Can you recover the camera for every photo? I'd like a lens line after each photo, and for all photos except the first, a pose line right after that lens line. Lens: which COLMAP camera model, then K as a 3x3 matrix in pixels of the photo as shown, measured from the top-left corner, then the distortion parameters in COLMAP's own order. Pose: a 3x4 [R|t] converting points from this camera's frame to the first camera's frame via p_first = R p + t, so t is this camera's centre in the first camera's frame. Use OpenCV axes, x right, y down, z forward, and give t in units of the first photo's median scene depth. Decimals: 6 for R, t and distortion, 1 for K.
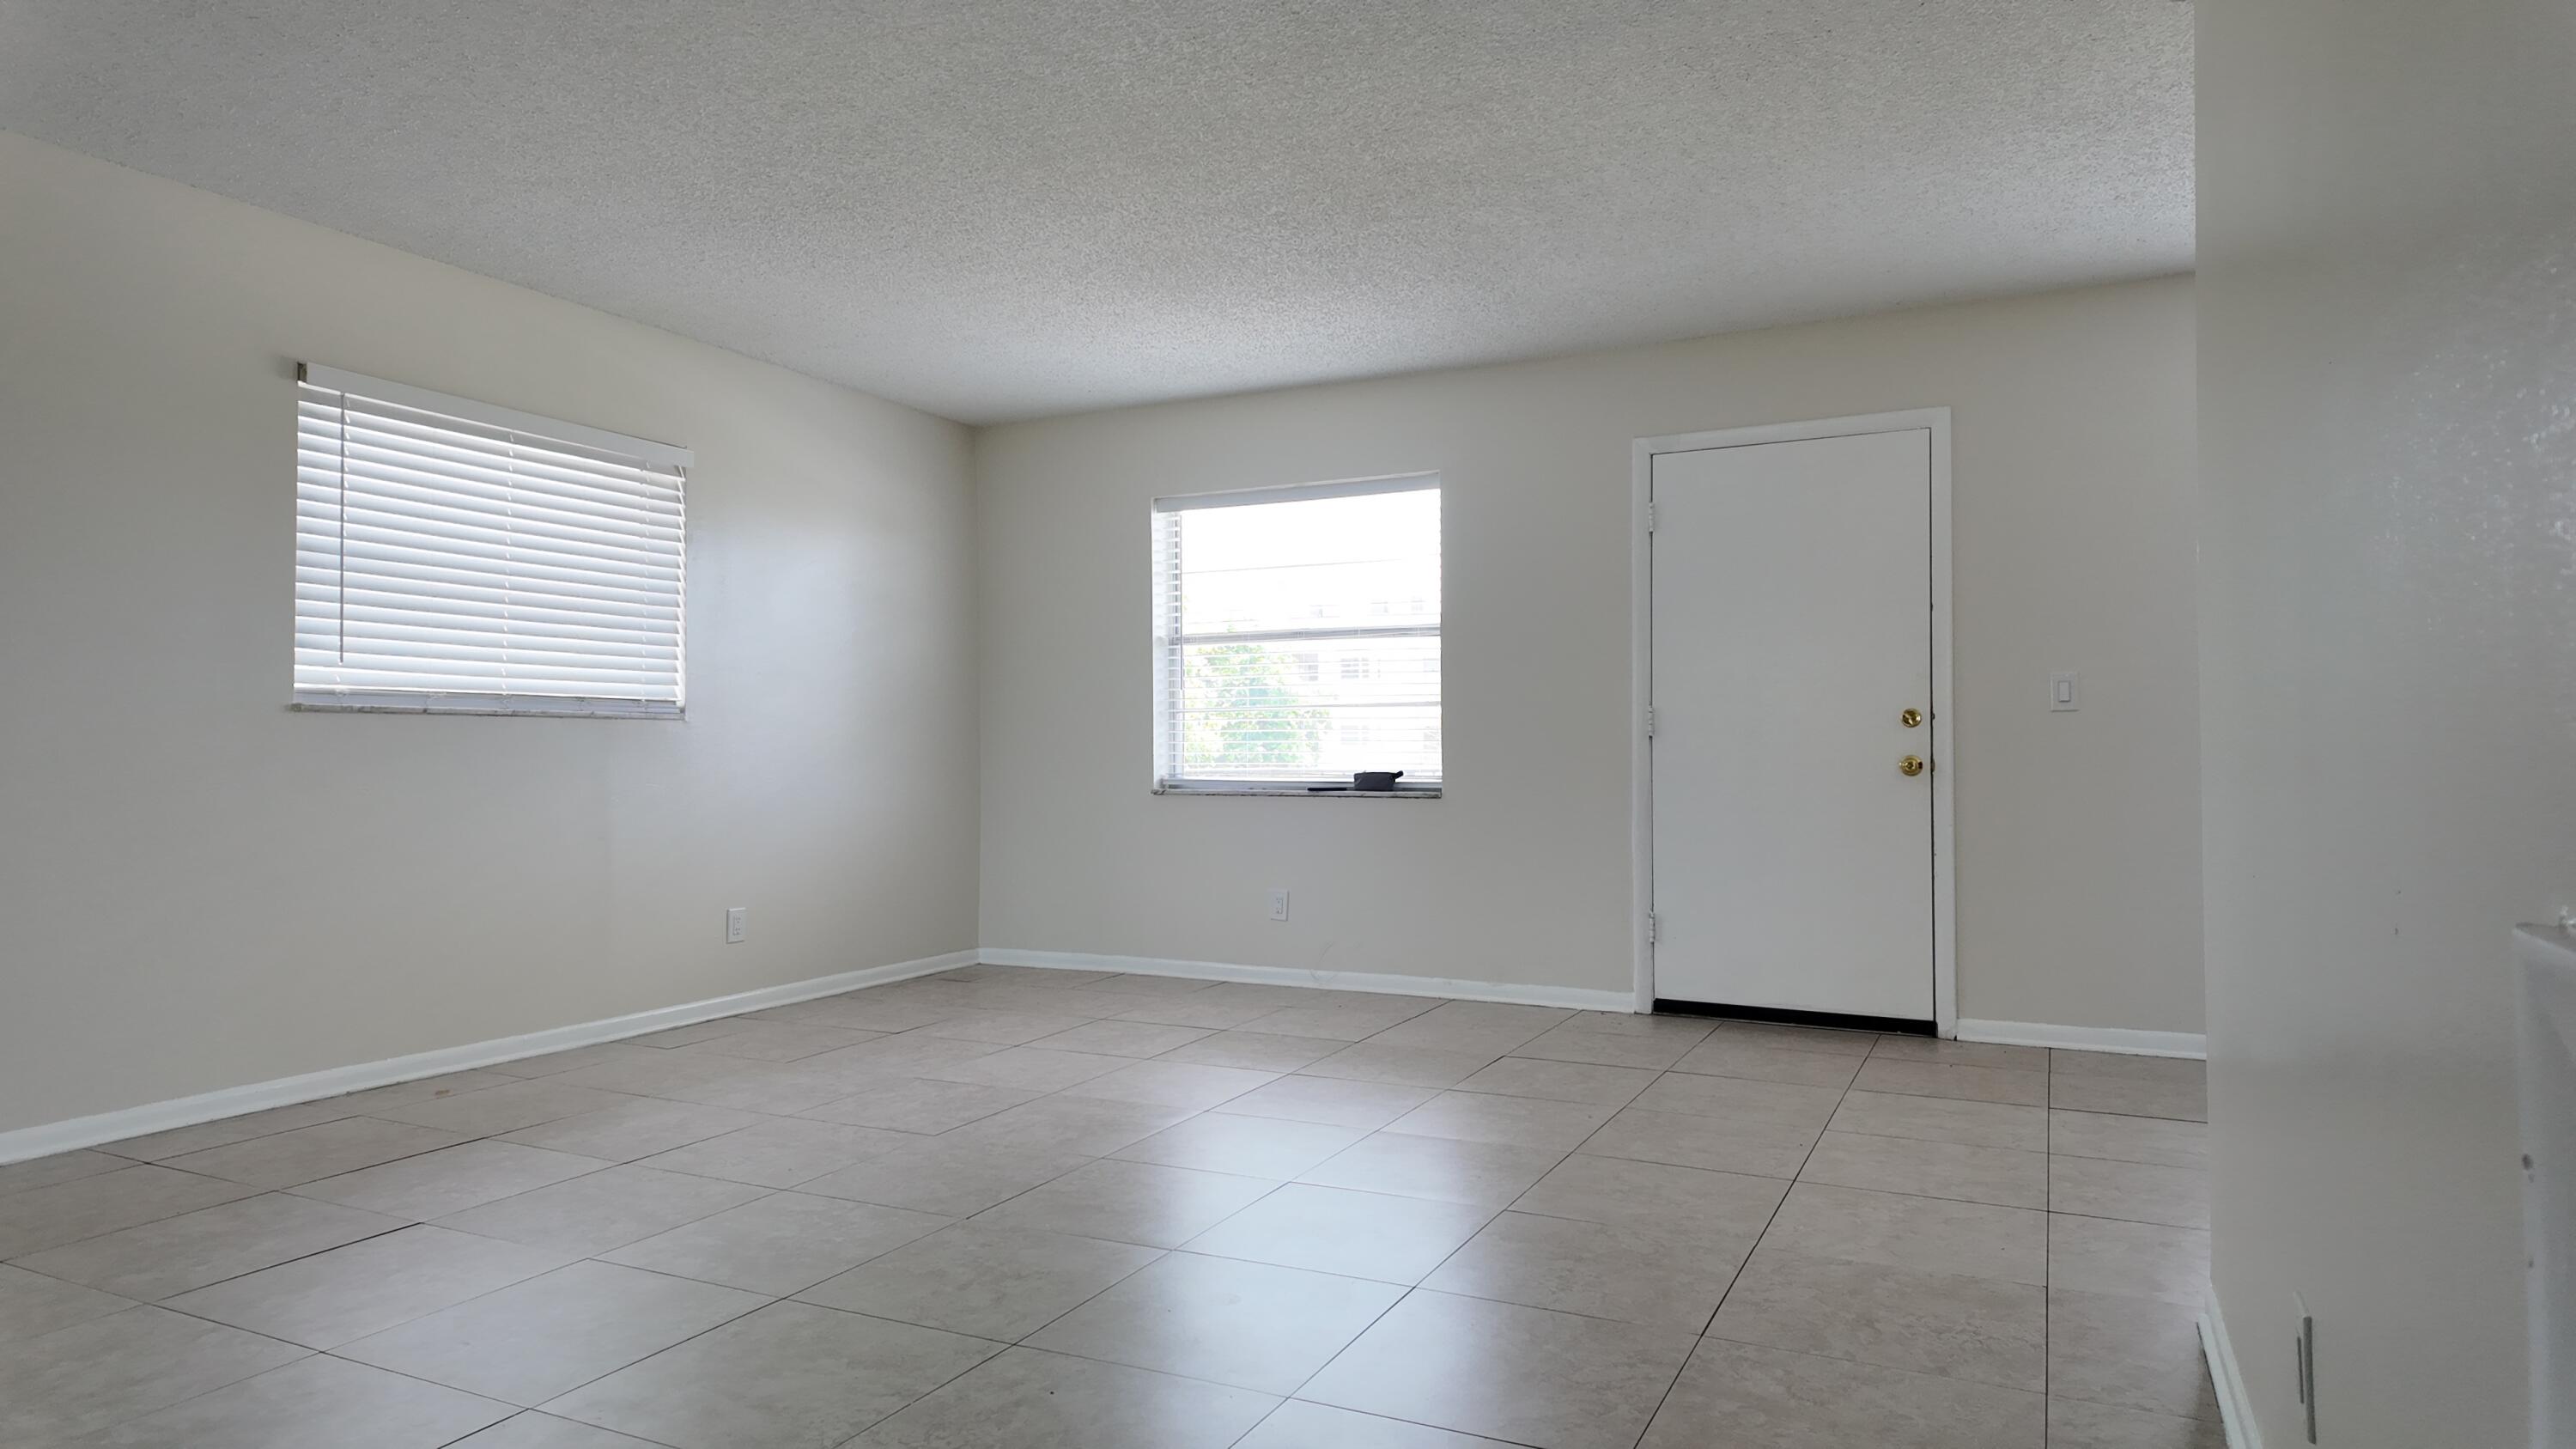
lens RADIAL K [[1502.0, 0, 1294.9], [0, 1502.0, 722.1], [0, 0, 1]] dist [0.048911, -0.042902]
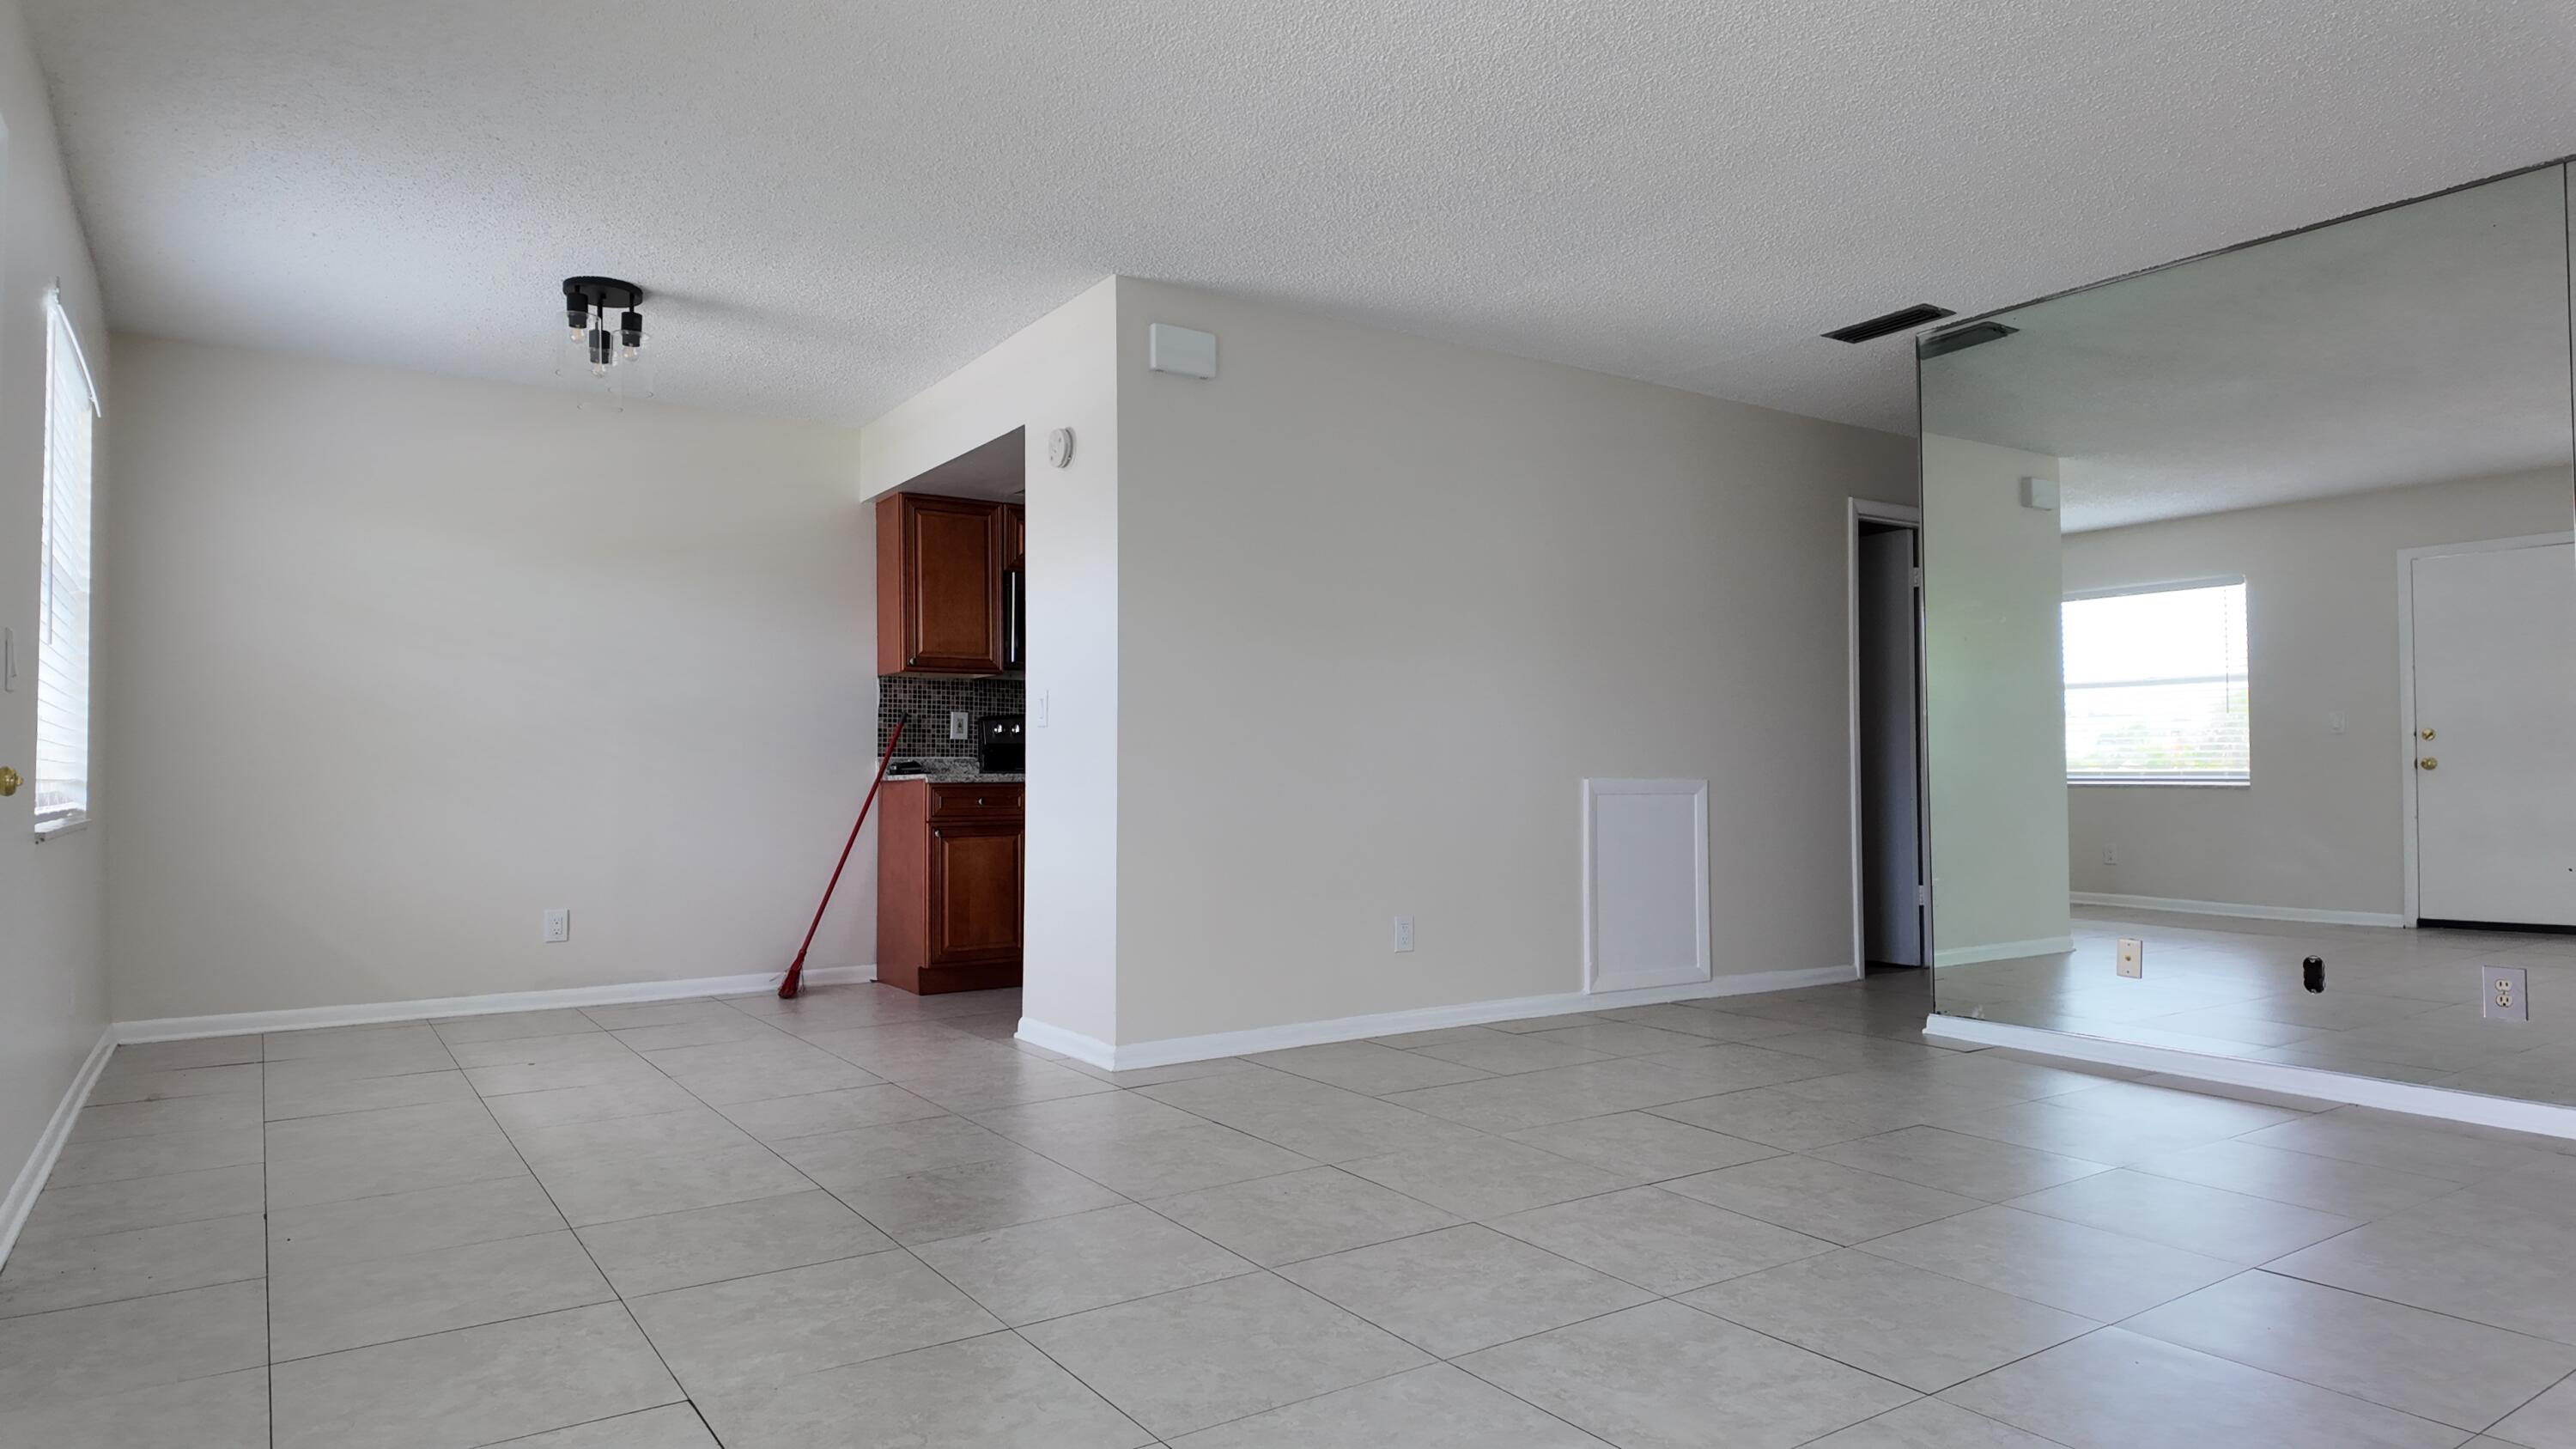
lens RADIAL K [[1502.0, 0, 1294.9], [0, 1502.0, 722.1], [0, 0, 1]] dist [0.048911, -0.042902]
pose [[-0.871554, 0.020311, 0.489879, -0.390883], [-0.001317, 0.999041, -0.043764, 0.049243], [-0.490298, -0.038788, -0.870691, 2.018354]]
